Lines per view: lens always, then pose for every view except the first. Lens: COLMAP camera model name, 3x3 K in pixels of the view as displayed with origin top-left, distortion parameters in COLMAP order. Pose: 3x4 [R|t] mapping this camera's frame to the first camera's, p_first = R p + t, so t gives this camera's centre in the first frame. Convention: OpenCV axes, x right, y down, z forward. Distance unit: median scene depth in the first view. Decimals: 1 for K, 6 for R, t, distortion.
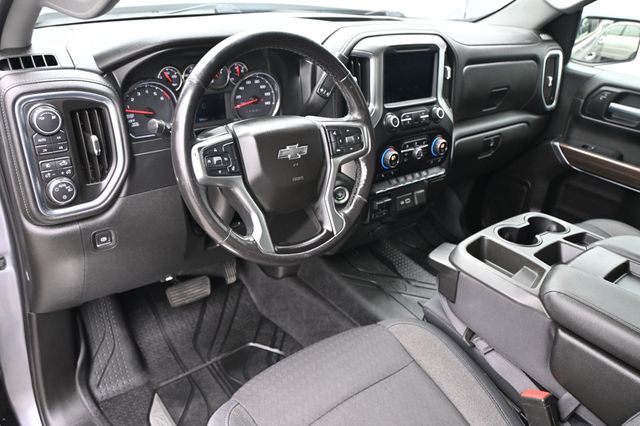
lens RADIAL K [[512.5, 0, 321.6], [0, 512.5, 210.2], [0, 0, 1]] dist [-0.104713, -0.009448]
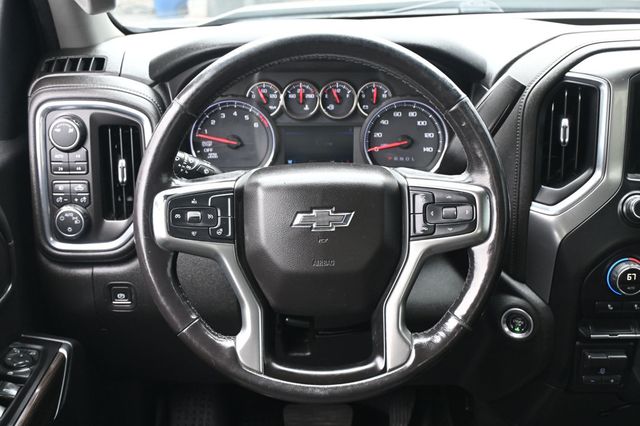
lens RADIAL K [[727.4, 0, 319.8], [0, 727.4, 216.1], [0, 0, 1]] dist [-0.103852, 0.000000]
pose [[0.764079, 0.158844, -0.625262, 0.445659], [-0.224062, 0.974220, -0.026312, -0.090580], [0.604963, 0.160202, 0.779972, 0.274008]]
